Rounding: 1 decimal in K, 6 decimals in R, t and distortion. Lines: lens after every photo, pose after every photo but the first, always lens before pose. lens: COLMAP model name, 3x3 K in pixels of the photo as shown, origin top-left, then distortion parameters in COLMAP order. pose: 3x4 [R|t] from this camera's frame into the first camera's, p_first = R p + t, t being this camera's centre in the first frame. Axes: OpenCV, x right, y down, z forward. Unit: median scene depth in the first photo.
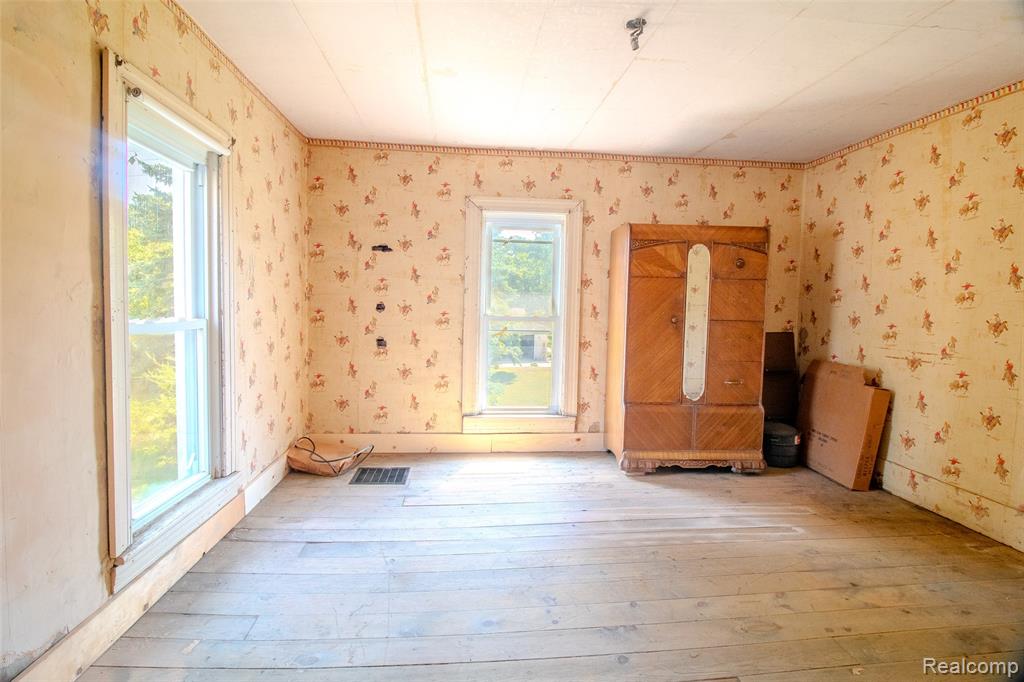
lens RADIAL K [[470.4, 0, 515.9], [0, 470.4, 335.4], [0, 0, 1]] dist [-0.002250, -0.006969]
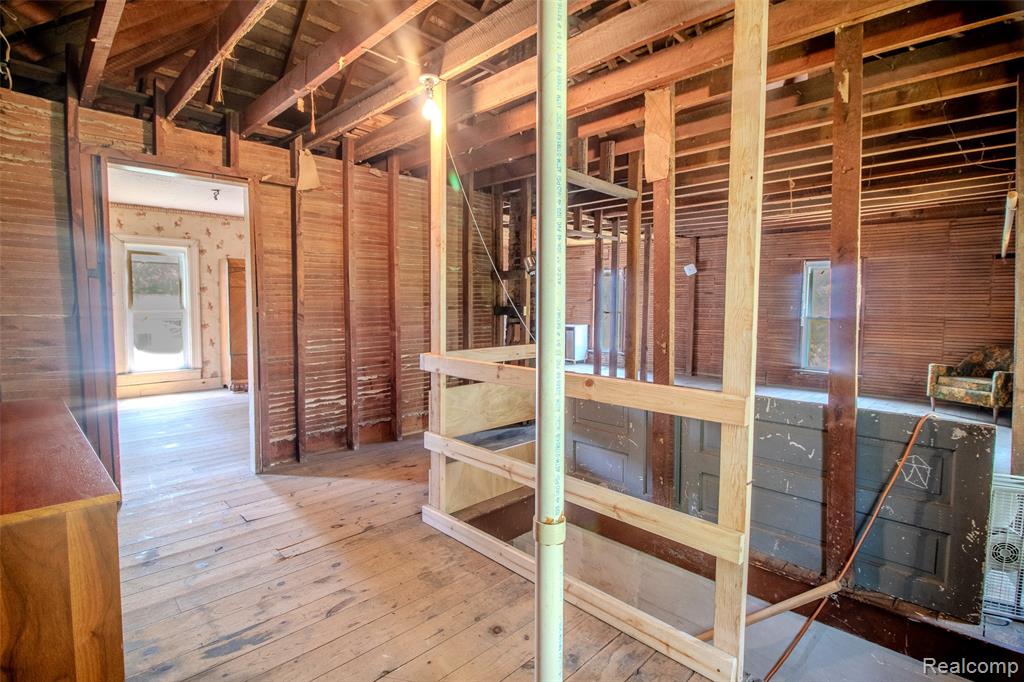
lens RADIAL K [[493.3, 0, 512.7], [0, 493.3, 335.2], [0, 0, 1]] dist [-0.015766, -0.001244]
pose [[0.770687, -0.053642, 0.634952, -0.129694], [0.042796, 0.998558, 0.032415, 0.047463], [-0.635775, 0.002192, 0.771871, -1.144819]]
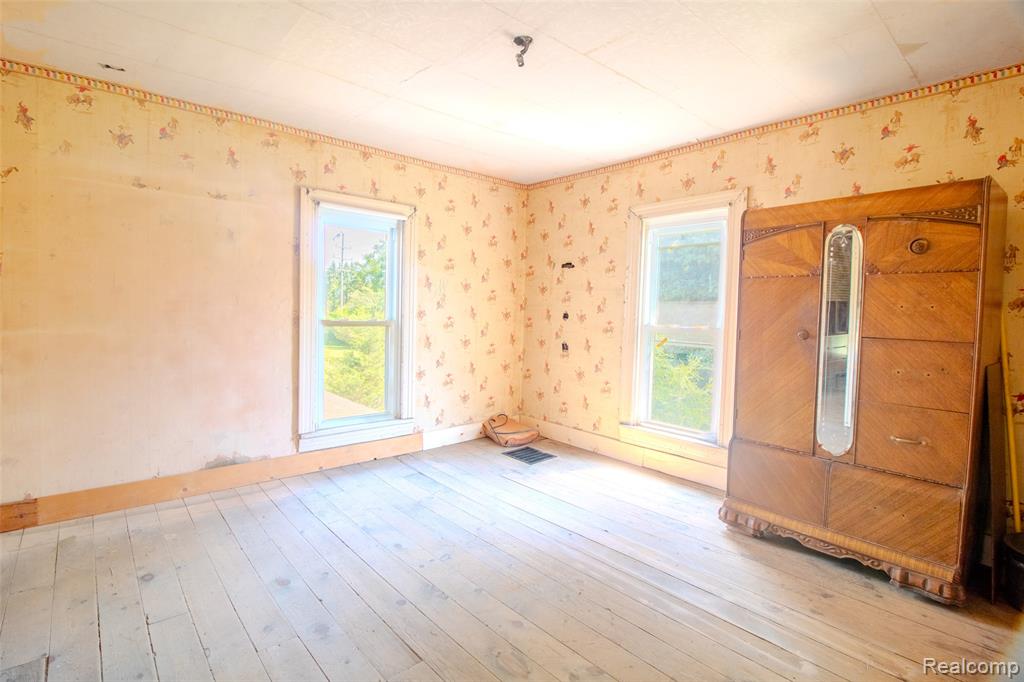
lens RADIAL K [[470.4, 0, 512.3], [0, 470.4, 336.7], [0, 0, 1]] dist [-0.002250, -0.006969]
pose [[0.614740, 0.039700, -0.787730, 0.581905], [-0.060650, 0.998155, 0.002975, -0.005162], [0.786395, 0.045947, 0.616013, 0.196579]]
